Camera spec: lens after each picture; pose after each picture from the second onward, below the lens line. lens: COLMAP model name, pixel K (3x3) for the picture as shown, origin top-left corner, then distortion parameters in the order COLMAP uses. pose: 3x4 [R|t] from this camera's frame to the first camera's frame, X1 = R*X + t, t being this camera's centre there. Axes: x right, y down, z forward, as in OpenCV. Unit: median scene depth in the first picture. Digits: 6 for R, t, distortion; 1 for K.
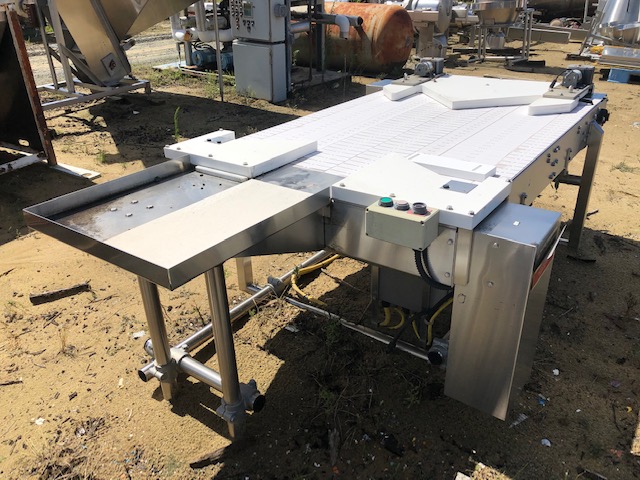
lens RADIAL K [[524.9, 0, 320.0], [0, 524.9, 240.0], [0, 0, 1]] dist [-0.001241, -0.006021]
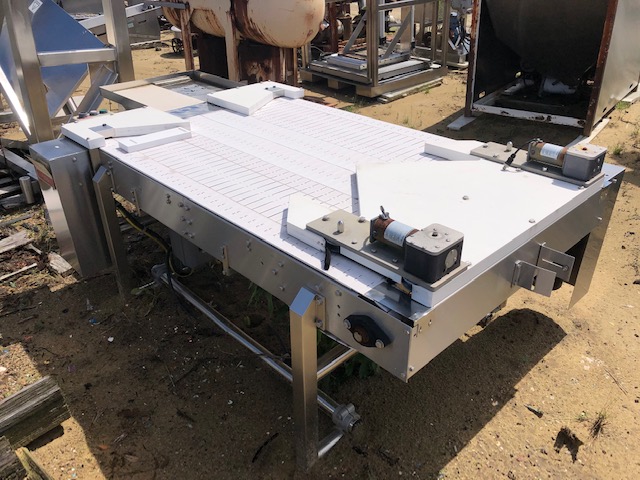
lens RADIAL K [[526.4, 0, 320.0], [0, 526.4, 240.0], [0, 0, 1]] dist [0.010526, 0.010305]
pose [[-0.169269, 0.520141, -0.837139, 1.219291], [-0.421554, 0.729566, 0.538541, -0.725870], [0.890865, 0.444057, 0.095775, 1.186004]]
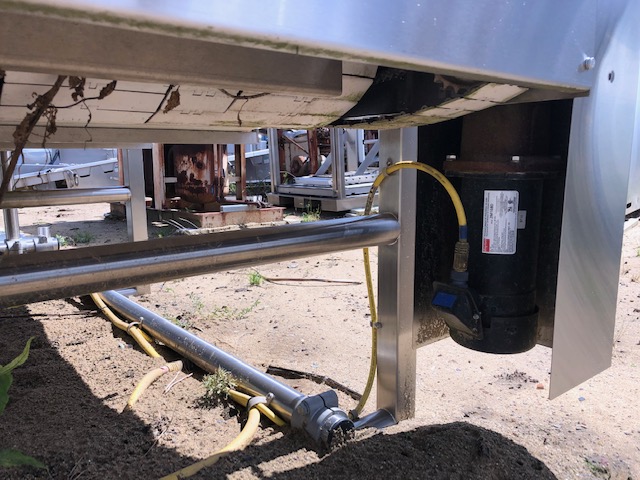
lens RADIAL K [[526.4, 0, 320.0], [0, 526.4, 240.0], [0, 0, 1]] dist [0.010526, 0.010305]
pose [[-0.243420, 0.189441, -0.951240, 0.942112], [-0.414619, 0.866291, 0.278624, -0.554710], [0.876834, 0.462225, -0.132327, 1.425870]]
